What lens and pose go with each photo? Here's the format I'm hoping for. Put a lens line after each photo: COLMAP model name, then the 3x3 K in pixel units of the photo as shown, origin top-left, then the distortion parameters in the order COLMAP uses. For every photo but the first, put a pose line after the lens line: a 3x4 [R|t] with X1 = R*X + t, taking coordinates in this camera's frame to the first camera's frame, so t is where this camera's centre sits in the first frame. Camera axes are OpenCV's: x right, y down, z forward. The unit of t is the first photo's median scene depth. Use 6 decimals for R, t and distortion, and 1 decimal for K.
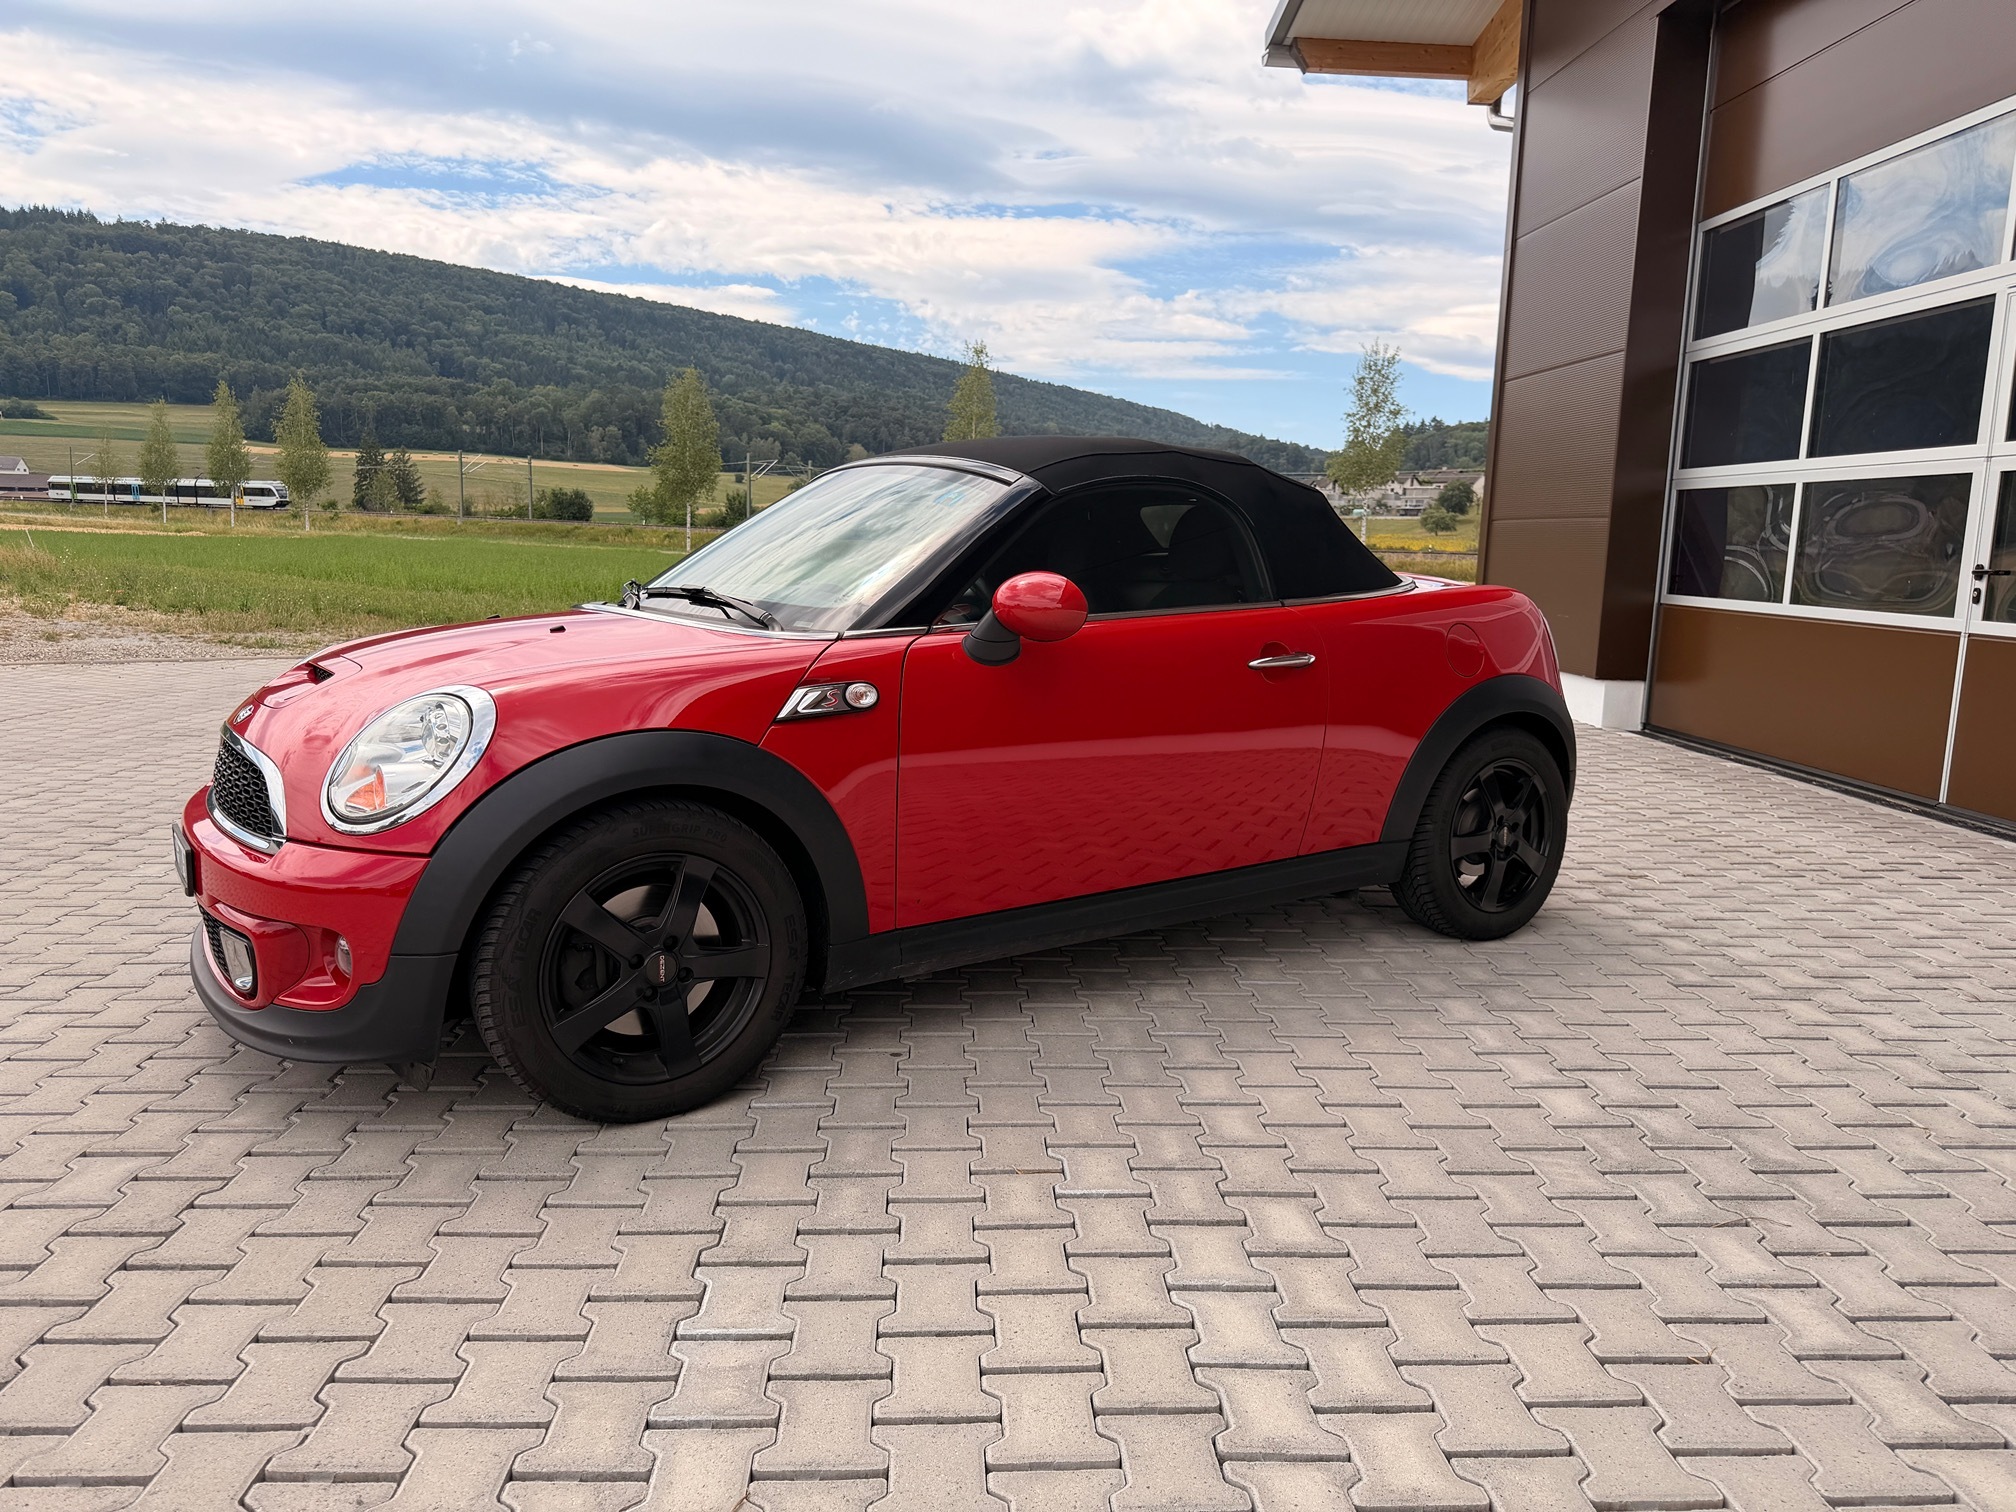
lens RADIAL K [[1434.4, 0, 997.9], [0, 1434.4, 760.4], [0, 0, 1]] dist [0.035656, -0.037845]
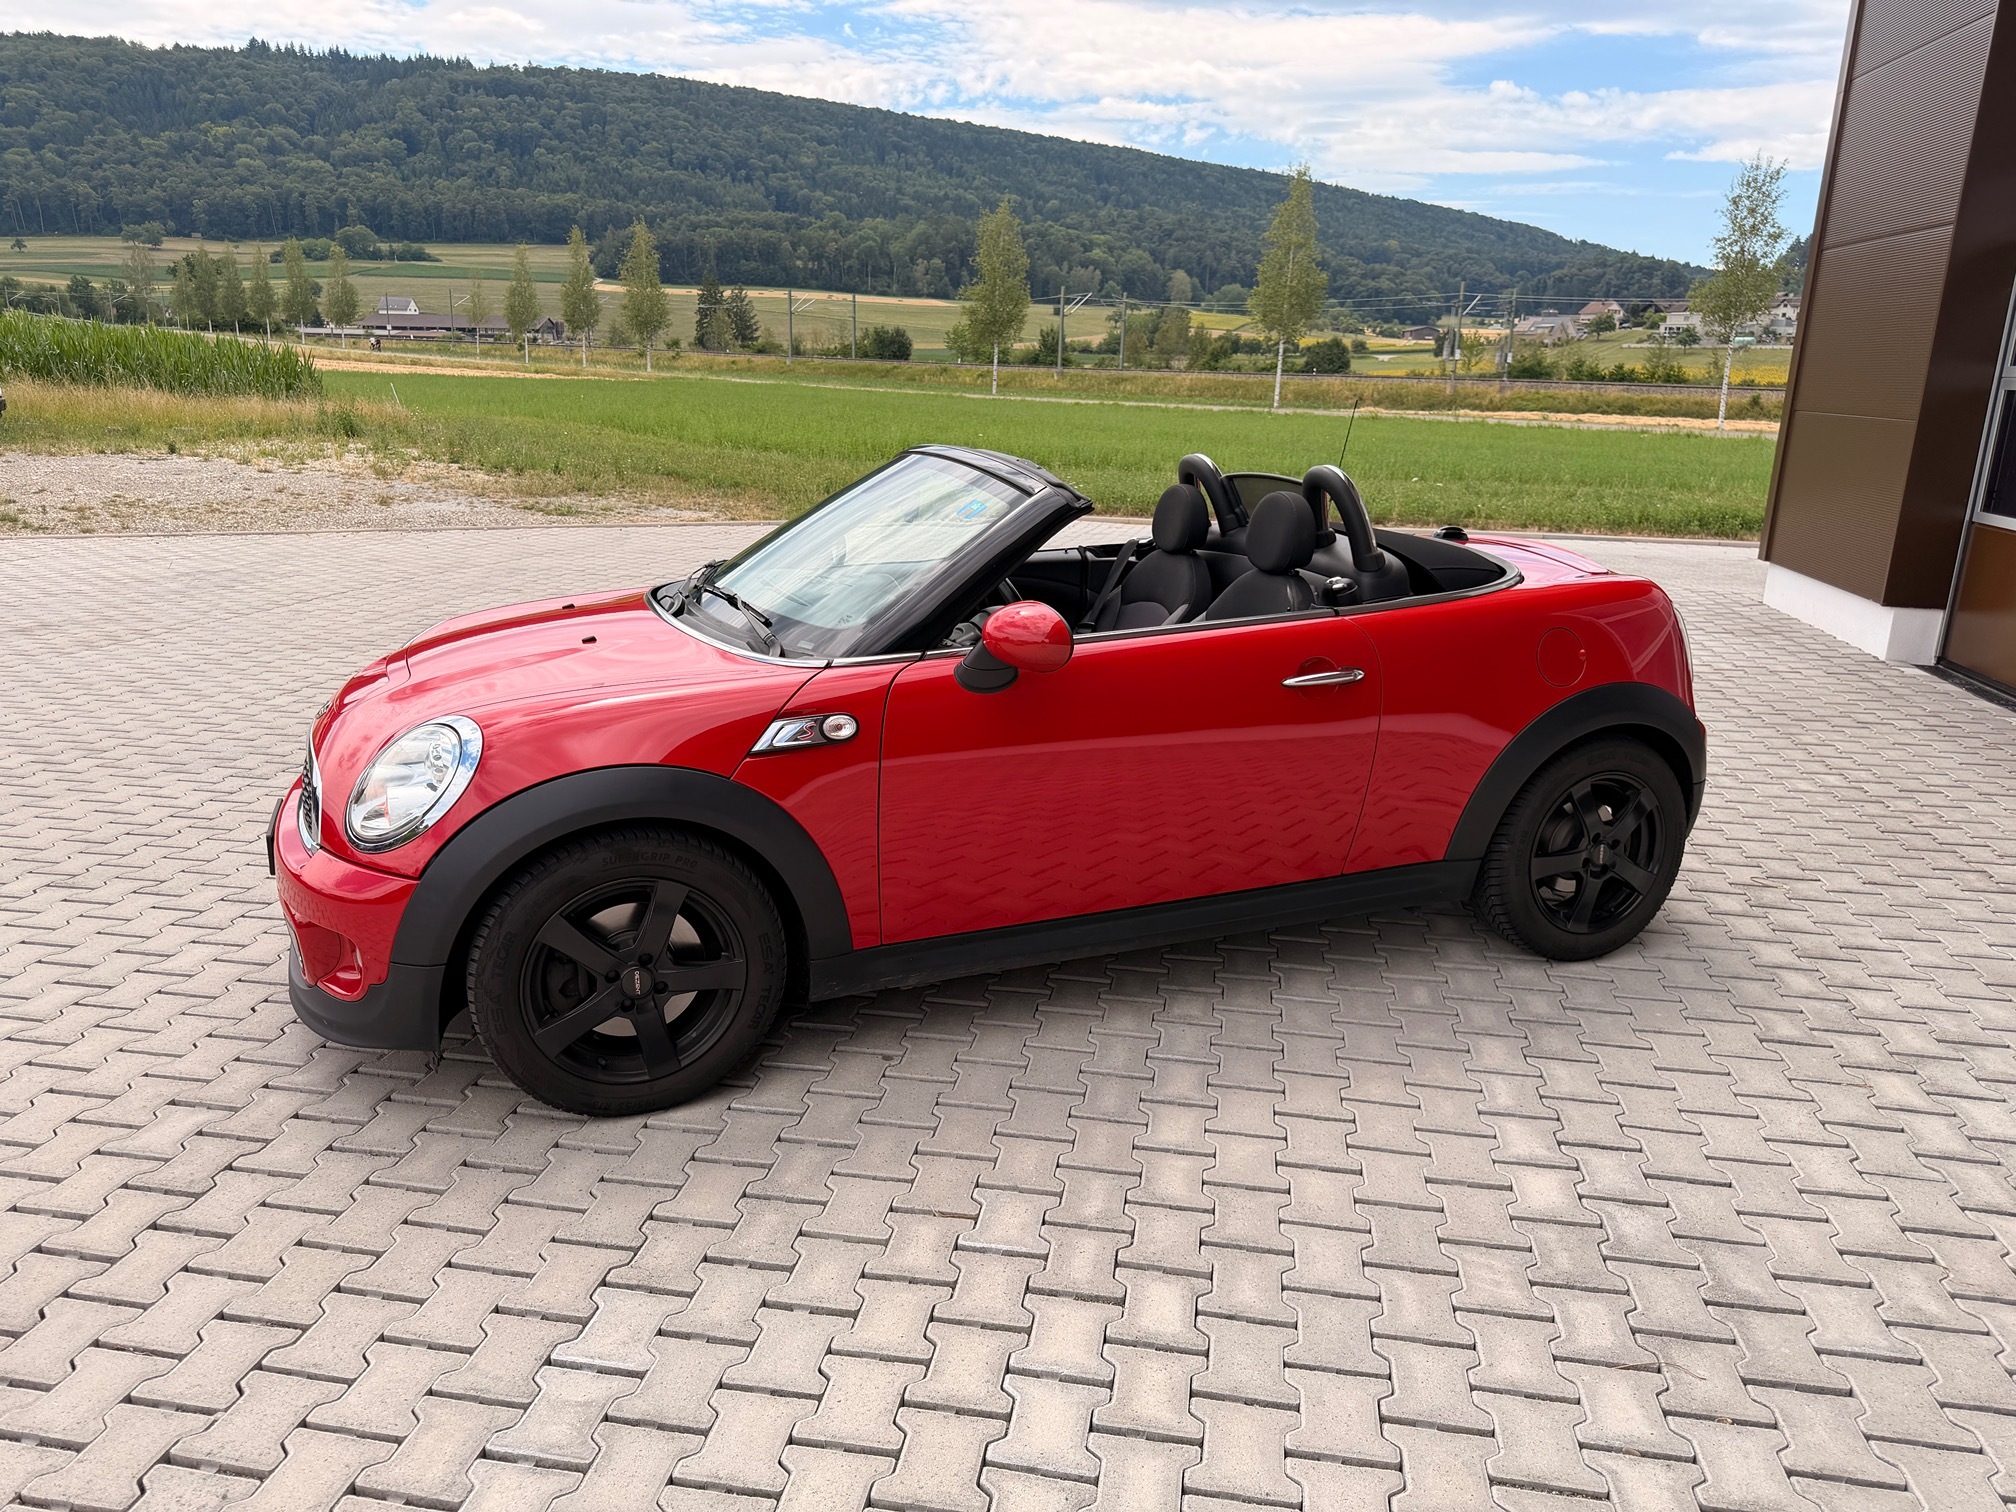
lens RADIAL K [[1434.4, 0, 992.1], [0, 1434.4, 766.4], [0, 0, 1]] dist [0.035656, -0.037845]
pose [[0.975514, 0.055693, -0.212767, 0.179520], [-0.030847, 0.992492, 0.118358, -0.111451], [0.217762, -0.108897, 0.969908, 0.020558]]
